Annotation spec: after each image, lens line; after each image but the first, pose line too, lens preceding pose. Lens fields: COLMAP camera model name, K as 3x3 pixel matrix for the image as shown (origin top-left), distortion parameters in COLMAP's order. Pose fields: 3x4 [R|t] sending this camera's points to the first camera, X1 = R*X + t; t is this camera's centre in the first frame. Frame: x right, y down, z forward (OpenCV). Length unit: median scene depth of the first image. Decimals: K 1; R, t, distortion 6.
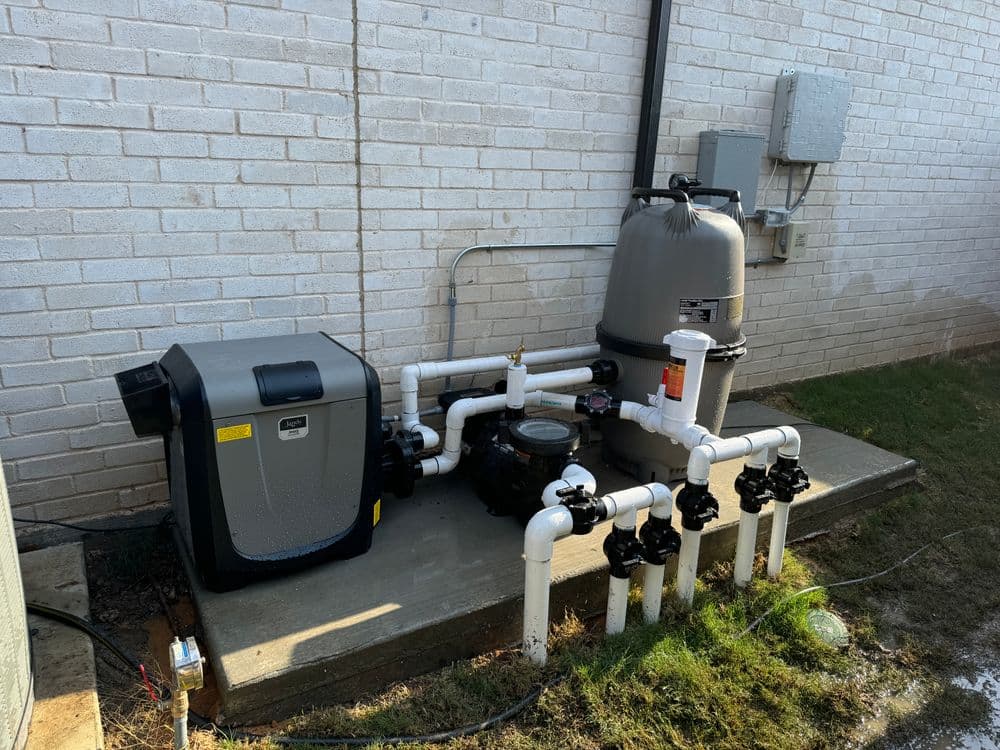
lens RADIAL K [[706.0, 0, 496.5], [0, 706.0, 375.7], [0, 0, 1]] dist [0.007753, -0.010596]
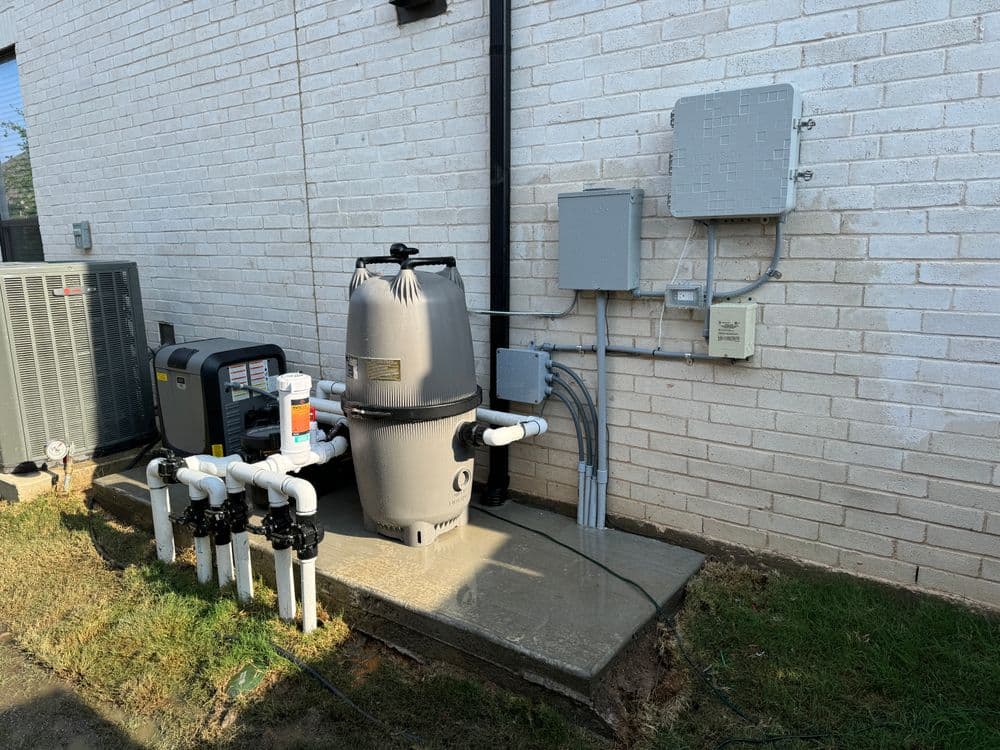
lens RADIAL K [[706.0, 0, 499.1], [0, 706.0, 376.0], [0, 0, 1]] dist [0.007753, -0.010596]
pose [[0.391599, 0.141697, -0.909160, 1.357609], [-0.241175, 0.969333, 0.047195, -0.183245], [0.887966, 0.200785, 0.413764, 0.757902]]
